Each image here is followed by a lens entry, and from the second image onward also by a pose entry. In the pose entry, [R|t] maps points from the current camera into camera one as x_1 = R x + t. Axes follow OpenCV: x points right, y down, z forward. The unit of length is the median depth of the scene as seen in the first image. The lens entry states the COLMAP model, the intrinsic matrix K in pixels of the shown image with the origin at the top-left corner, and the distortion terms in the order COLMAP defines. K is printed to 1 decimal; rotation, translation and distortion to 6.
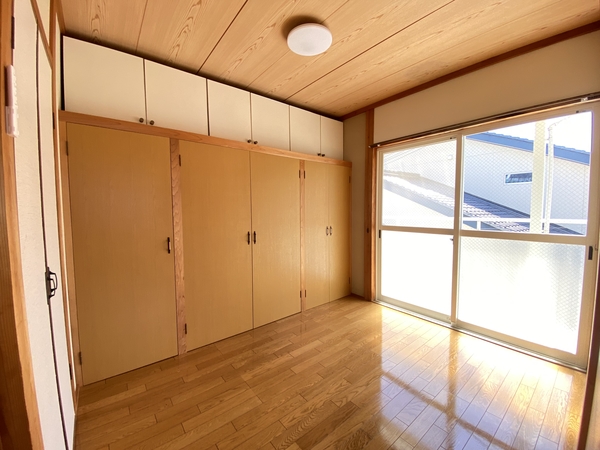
lens RADIAL K [[245.8, 0, 308.3], [0, 245.8, 211.0], [0, 0, 1]] dist [0.025788, -0.020473]
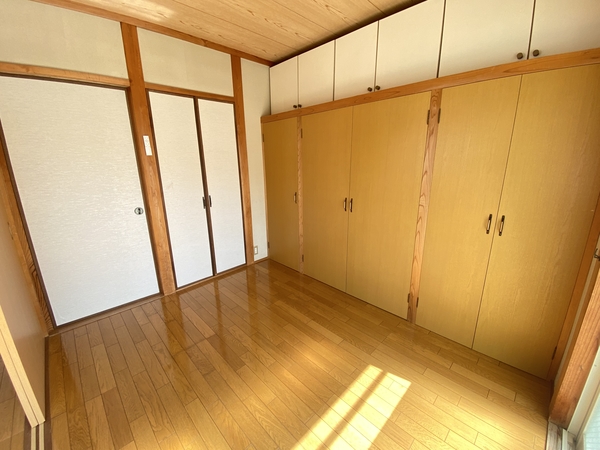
lens RADIAL K [[245.8, 0, 300.4], [0, 245.8, 223.0], [0, 0, 1]] dist [0.021769, -0.021186]
pose [[0.076212, 0.240787, -0.967581, 0.734016], [-0.011150, 0.970549, 0.240647, -0.051671], [0.997029, -0.007552, 0.076652, 0.799553]]
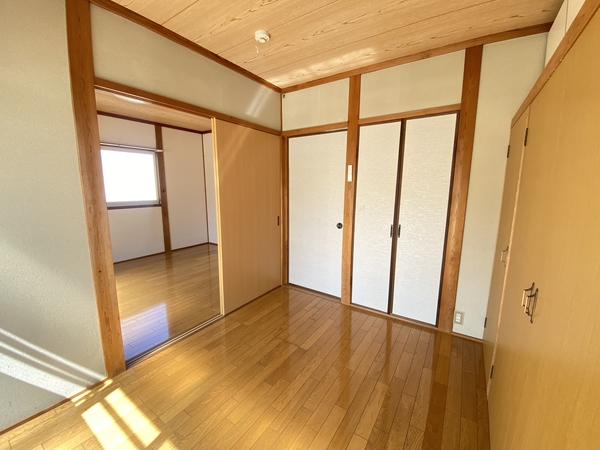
lens RADIAL K [[245.8, 0, 300.4], [0, 245.8, 223.0], [0, 0, 1]] dist [0.021769, -0.021186]
pose [[-0.960022, 0.038629, -0.277247, 0.222861], [-0.014248, 0.982406, 0.186215, -0.088293], [0.279563, 0.182720, -0.942580, 1.322614]]
